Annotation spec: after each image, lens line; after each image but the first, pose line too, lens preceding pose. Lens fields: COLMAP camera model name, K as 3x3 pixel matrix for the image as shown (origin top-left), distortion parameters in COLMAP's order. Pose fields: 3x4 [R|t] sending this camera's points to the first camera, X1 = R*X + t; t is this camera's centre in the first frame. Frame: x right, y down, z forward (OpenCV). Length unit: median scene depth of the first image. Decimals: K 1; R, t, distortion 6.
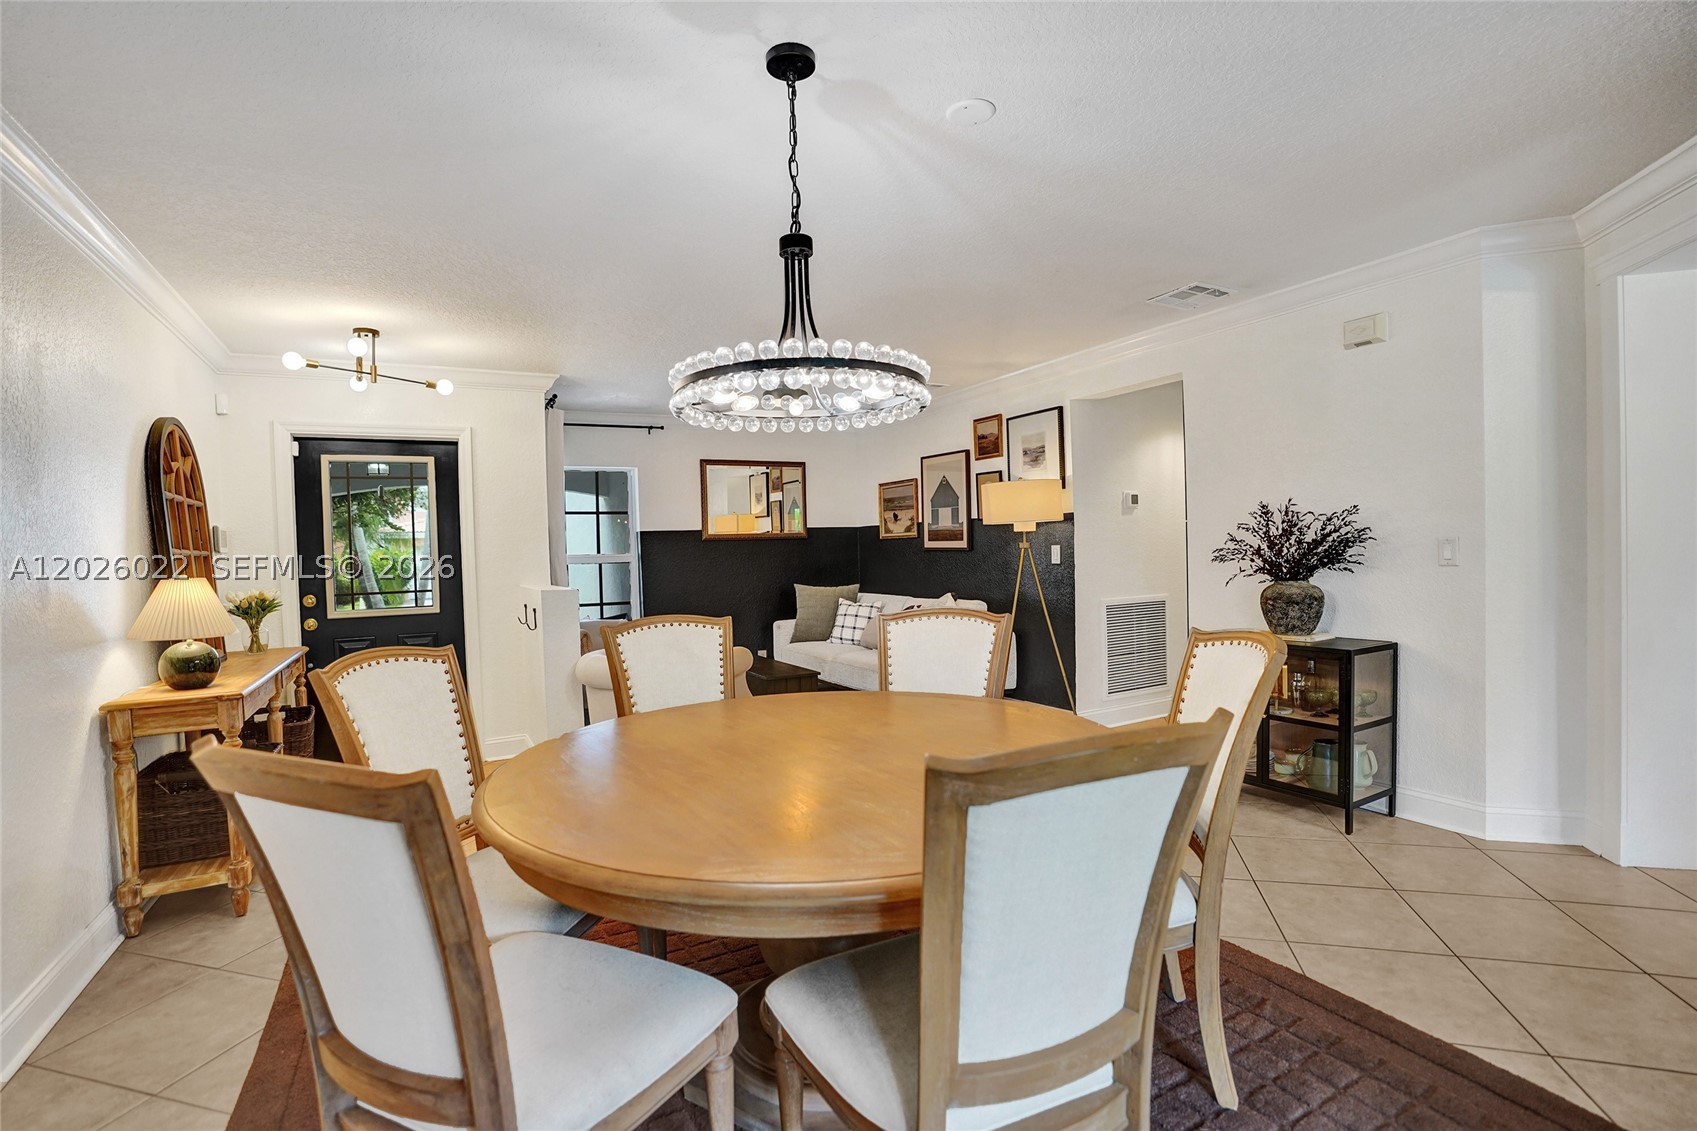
lens RADIAL K [[811.6, 0, 870.4], [0, 811.6, 558.1], [0, 0, 1]] dist [-0.058120, 0.021373]
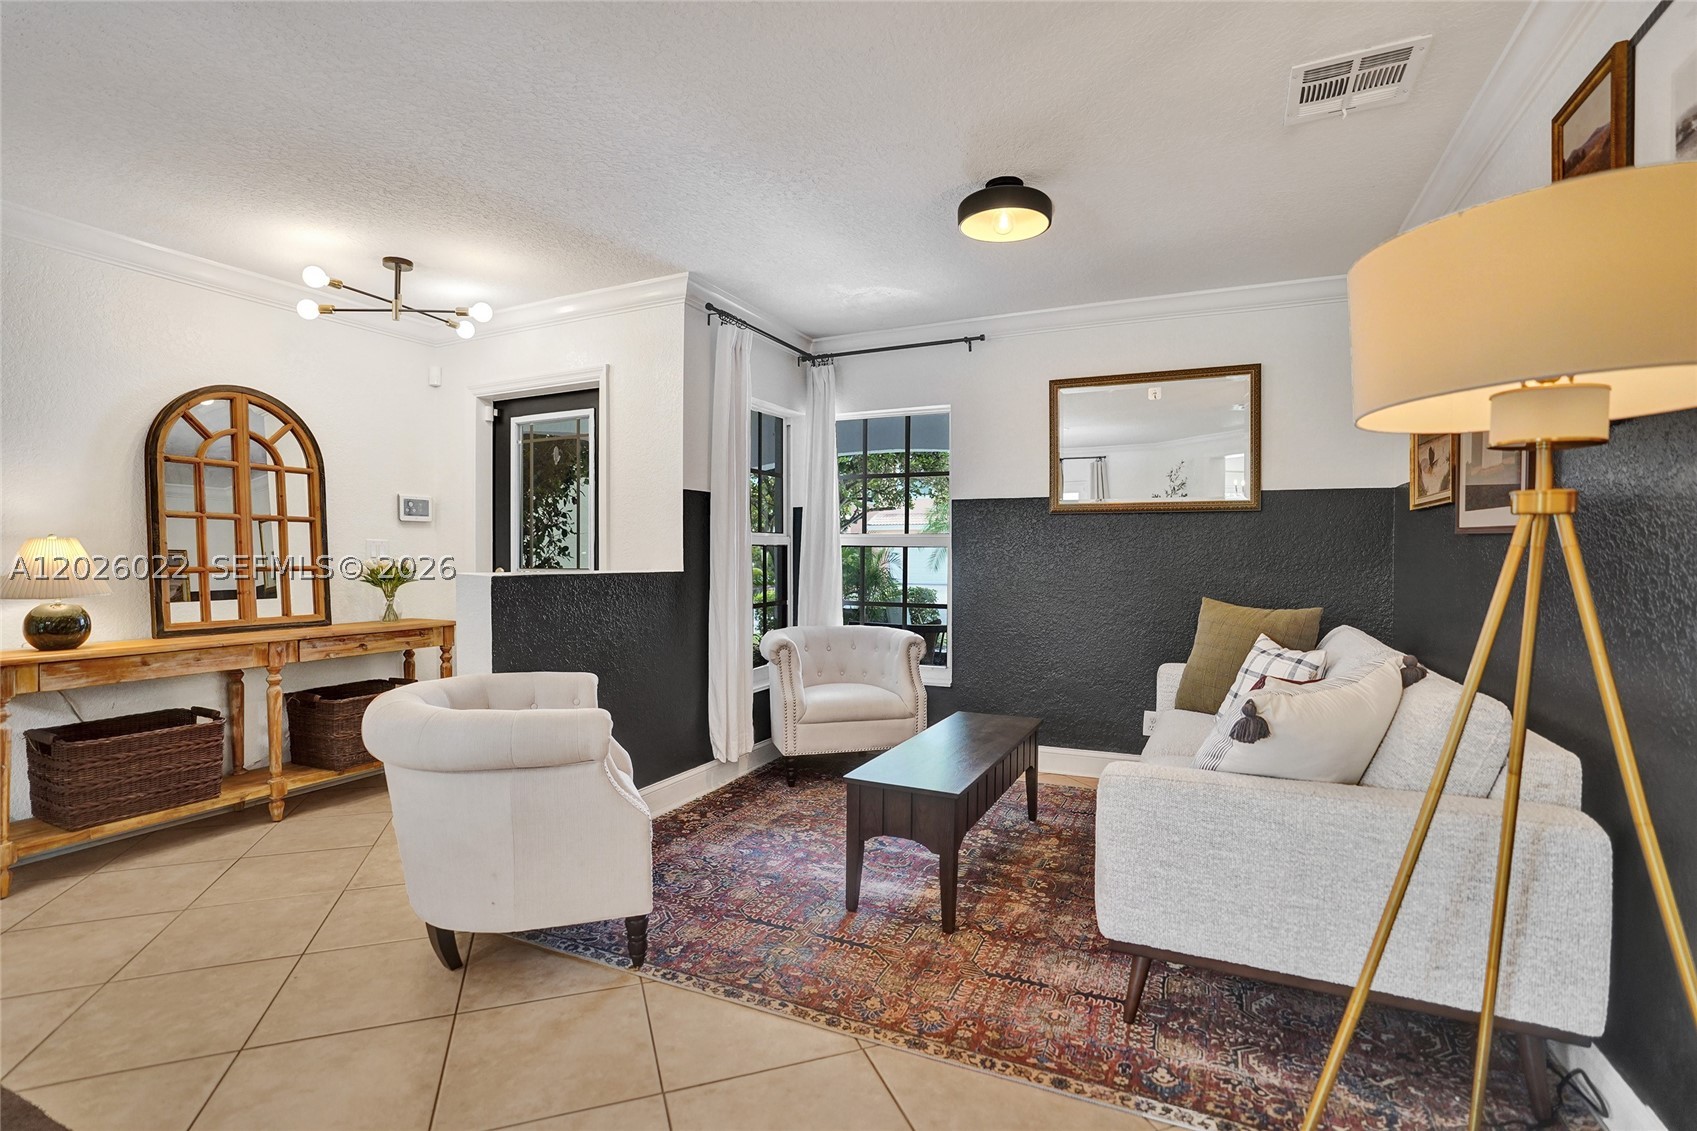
lens RADIAL K [[811.6, 0, 826.5], [0, 811.6, 559.7], [0, 0, 1]] dist [-0.058120, 0.021373]
pose [[0.558869, 0.038803, -0.828348, 0.225584], [-0.028205, 0.999216, 0.027778, 0.000087], [0.828776, 0.007840, 0.559525, 0.590342]]
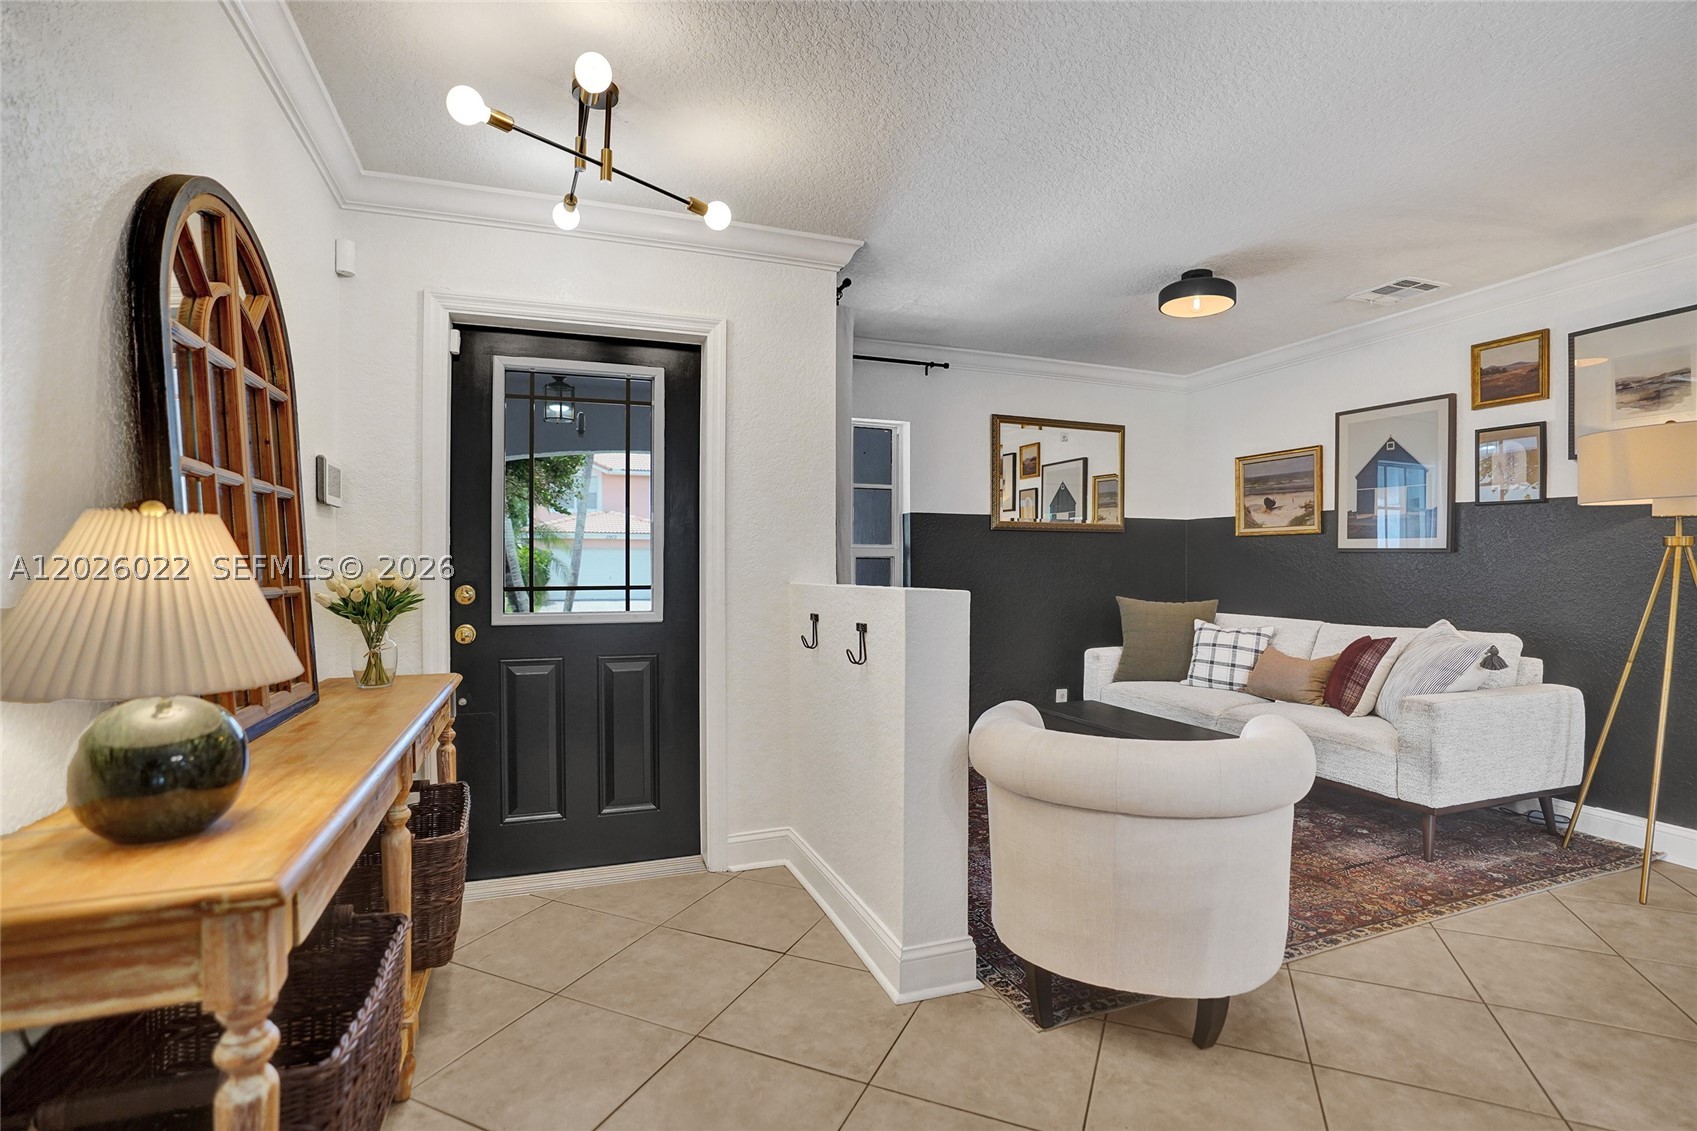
lens RADIAL K [[811.6, 0, 867.4], [0, 811.6, 556.2], [0, 0, 1]] dist [-0.058120, 0.021373]
pose [[0.989962, 0.030949, -0.137902, -0.243041], [-0.033637, 0.999286, -0.017209, 0.018833], [0.137271, 0.021674, 0.990296, 0.330449]]
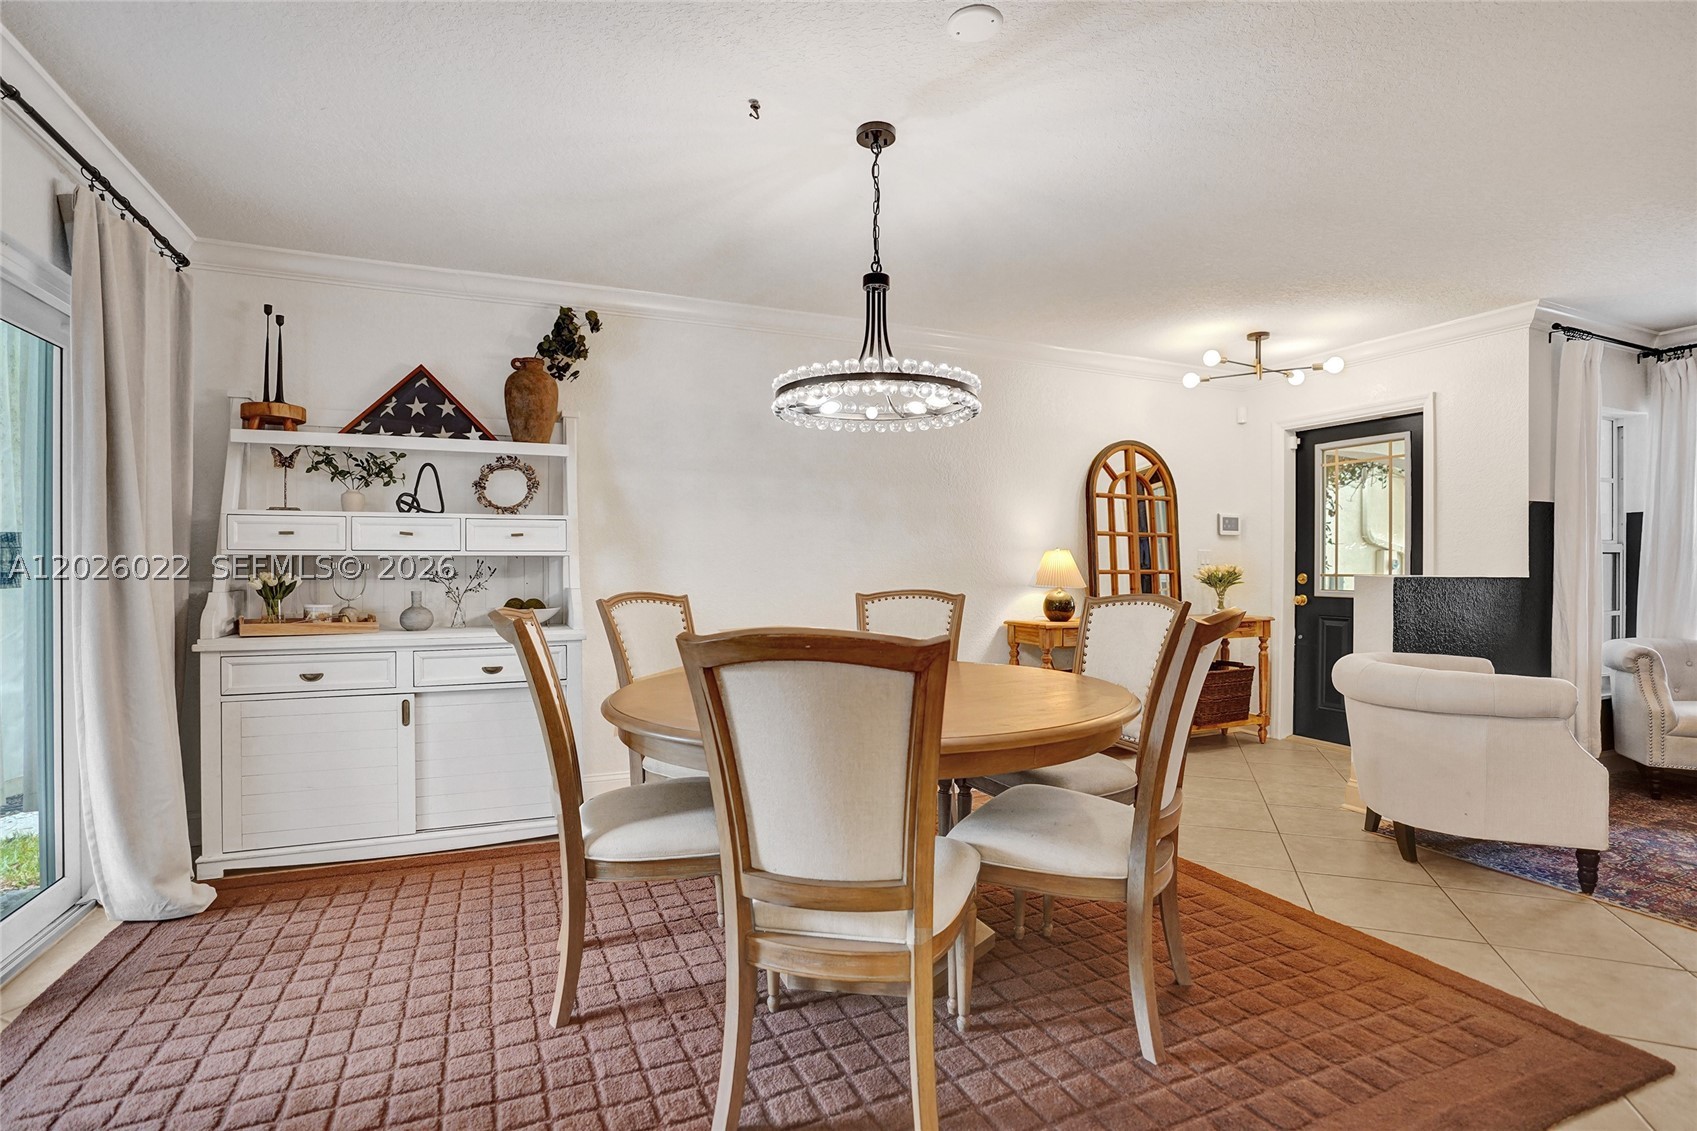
lens RADIAL K [[811.6, 0, 840.7], [0, 811.6, 570.2], [0, 0, 1]] dist [-0.058120, 0.021373]
pose [[-0.105367, 0.037945, -0.993709, 0.352602], [-0.010661, 0.999171, 0.039284, 0.004330], [0.994376, 0.014733, -0.104875, 0.354716]]
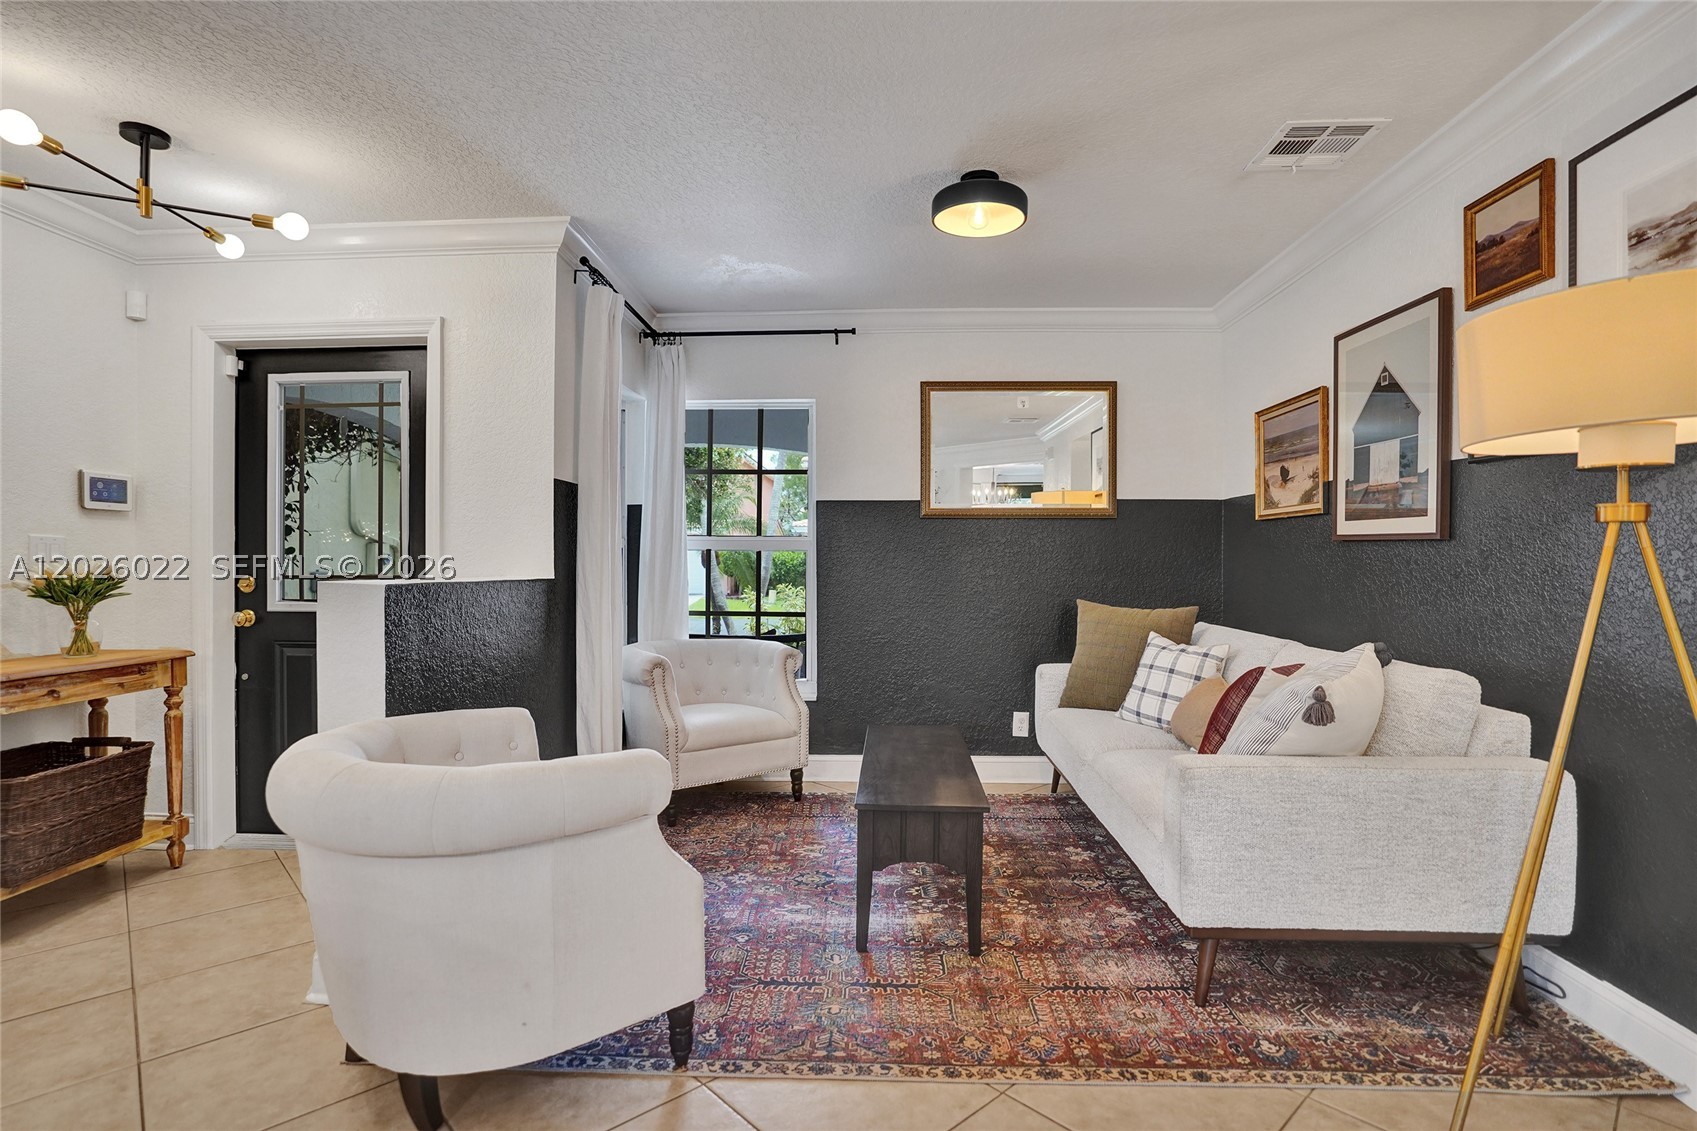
lens RADIAL K [[857.8, 0, 850.7], [0, 857.8, 559.7], [0, 0, 1]] dist [-0.040941, 0.015570]
pose [[0.844782, 0.032181, -0.534143, 0.098274], [-0.034159, 0.999397, 0.006186, 0.007681], [0.534020, 0.013020, 0.845372, 0.493664]]
